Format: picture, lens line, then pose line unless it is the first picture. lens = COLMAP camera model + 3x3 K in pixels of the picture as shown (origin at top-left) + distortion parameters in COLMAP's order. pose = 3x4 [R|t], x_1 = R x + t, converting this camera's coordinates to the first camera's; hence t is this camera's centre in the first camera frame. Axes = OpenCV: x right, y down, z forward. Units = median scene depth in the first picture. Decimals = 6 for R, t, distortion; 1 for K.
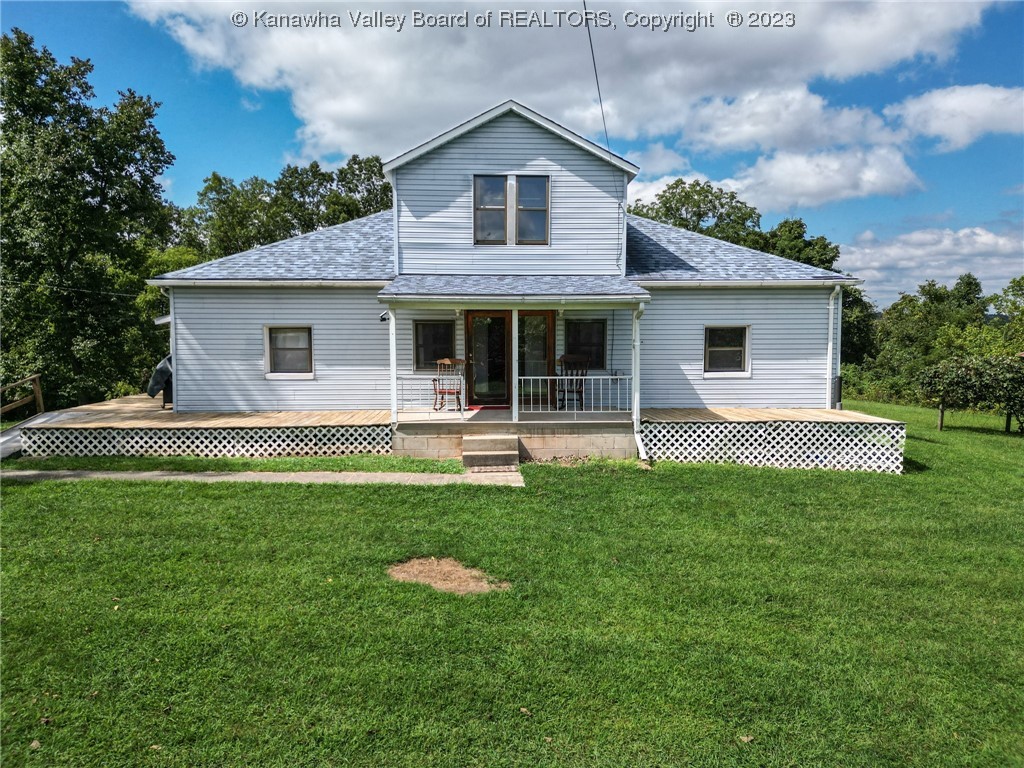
lens RADIAL K [[720.6, 0, 512.0], [0, 720.6, 384.0], [0, 0, 1]] dist [0.073121, -0.073262]
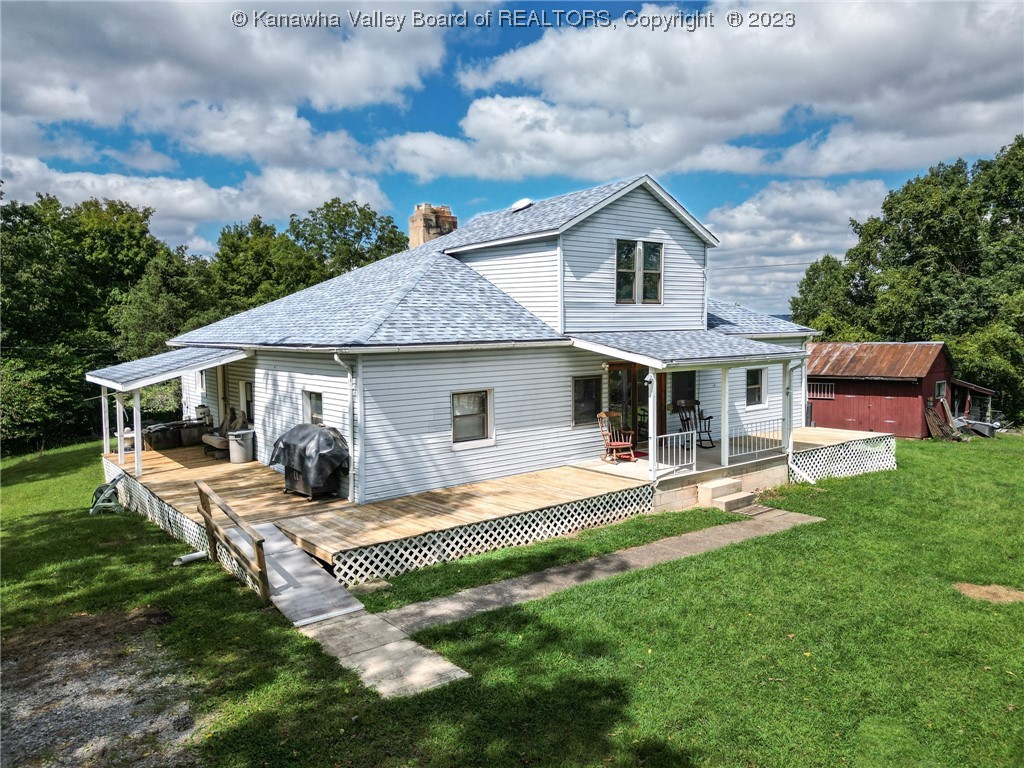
lens RADIAL K [[720.6, 0, 512.0], [0, 720.6, 384.0], [0, 0, 1]] dist [0.073121, -0.073262]
pose [[0.810388, -0.057462, 0.583069, -0.906826], [0.065984, 0.997799, 0.006625, -0.103425], [-0.582166, 0.033105, 0.812396, 0.255650]]
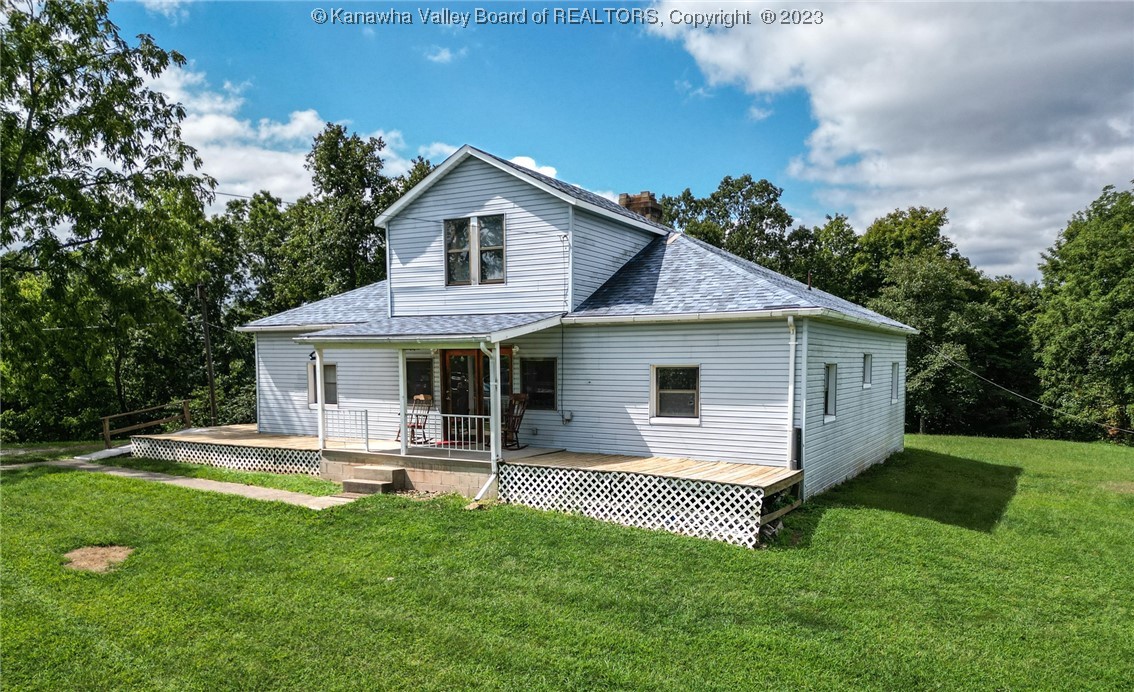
lens RADIAL K [[805.6, 0, 565.7], [0, 805.6, 425.0], [0, 0, 1]] dist [0.103576, -0.001639]
pose [[0.841880, 0.043637, -0.537898, 0.826297], [-0.045309, 0.998922, 0.010124, -0.013834], [0.537760, 0.015848, 0.842949, 0.120805]]
